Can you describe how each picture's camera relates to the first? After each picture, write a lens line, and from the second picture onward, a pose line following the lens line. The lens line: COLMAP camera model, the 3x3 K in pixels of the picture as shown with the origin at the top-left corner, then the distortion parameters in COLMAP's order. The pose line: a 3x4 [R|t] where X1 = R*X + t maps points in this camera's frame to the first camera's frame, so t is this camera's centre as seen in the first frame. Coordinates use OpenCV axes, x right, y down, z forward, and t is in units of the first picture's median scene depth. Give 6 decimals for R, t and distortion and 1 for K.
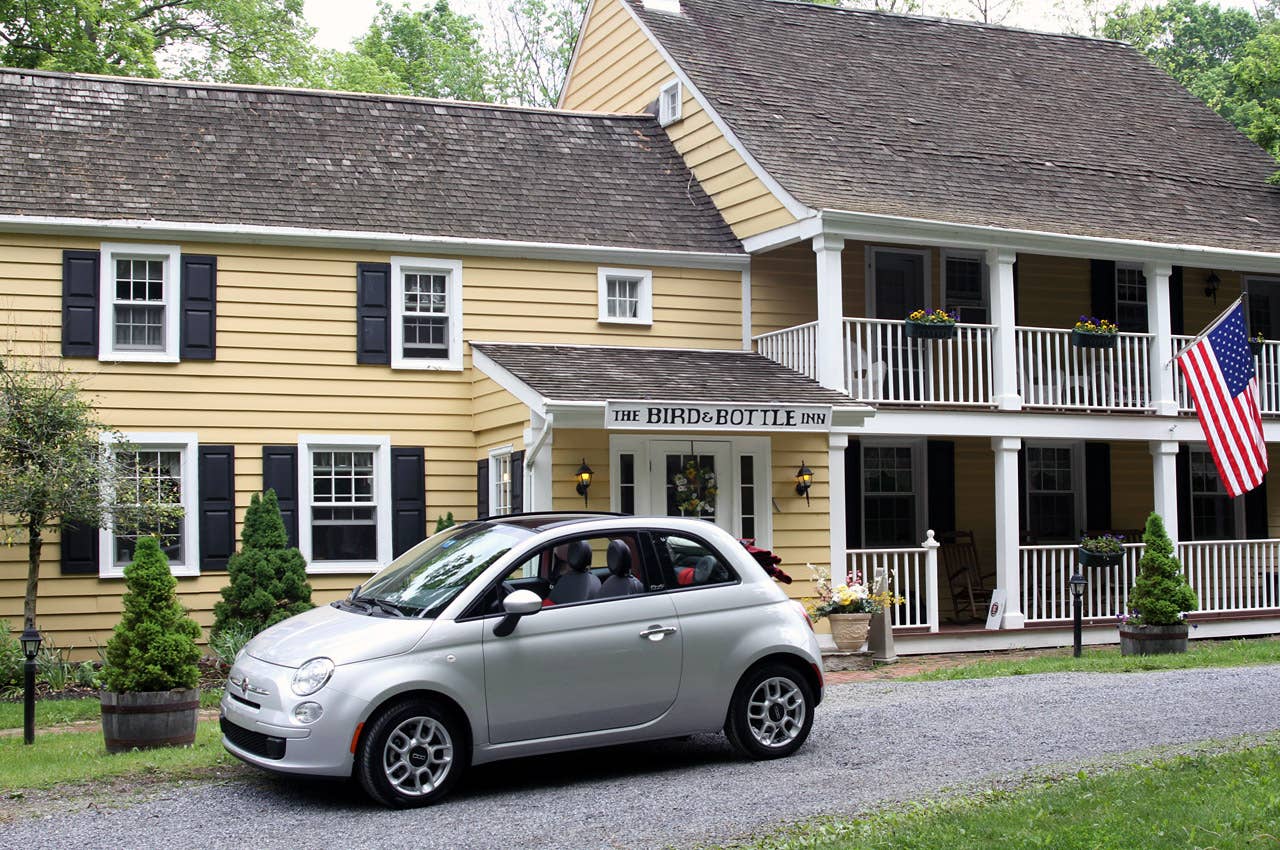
lens RADIAL K [[1747.1, 0, 640.0], [0, 1747.1, 425.0], [0, 0, 1]] dist [-0.117343, 0.053780]
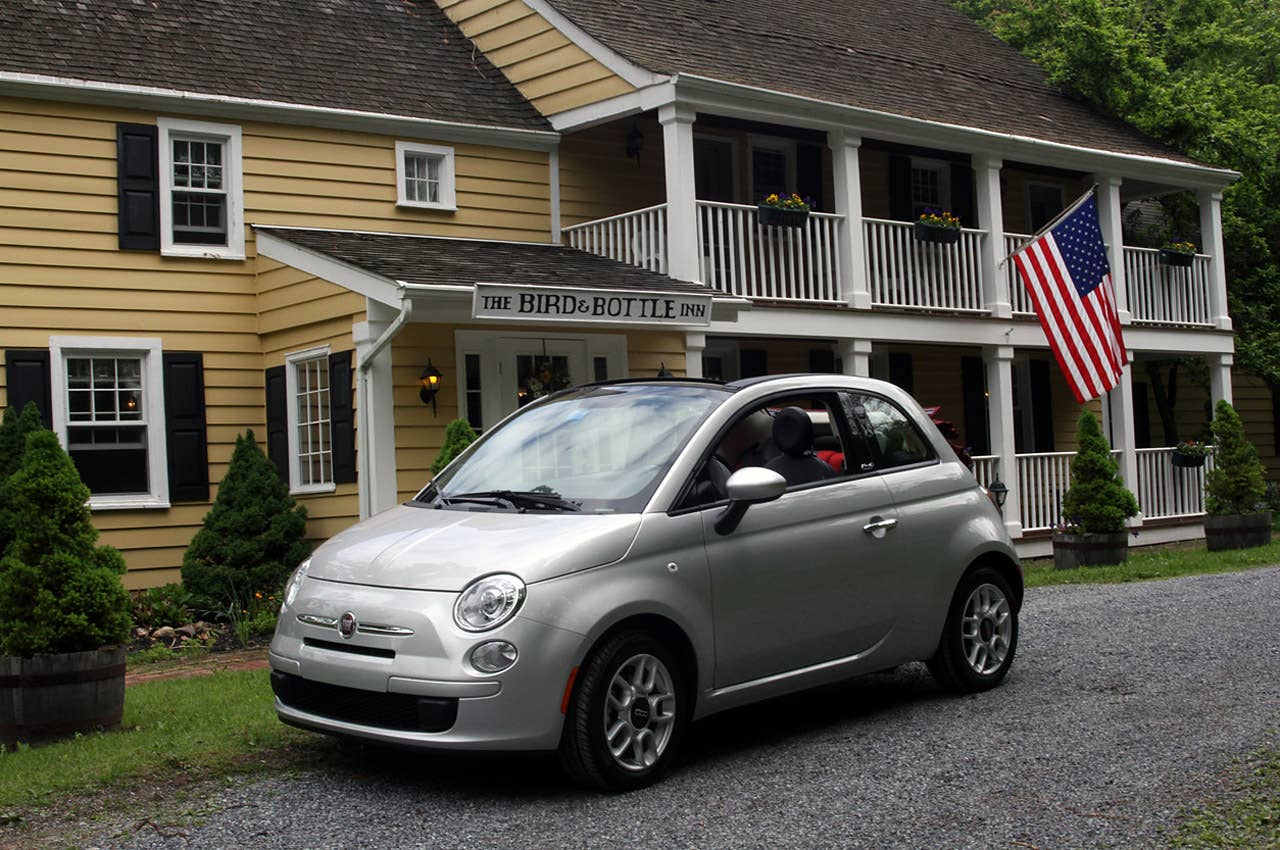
lens RADIAL K [[1747.1, 0, 640.0], [0, 1747.1, 425.0], [0, 0, 1]] dist [-0.117343, 0.053780]
pose [[0.962297, -0.017357, 0.271446, -0.147662], [0.011368, 0.999656, 0.023622, 0.029697], [-0.271763, -0.019646, 0.962164, 0.165495]]
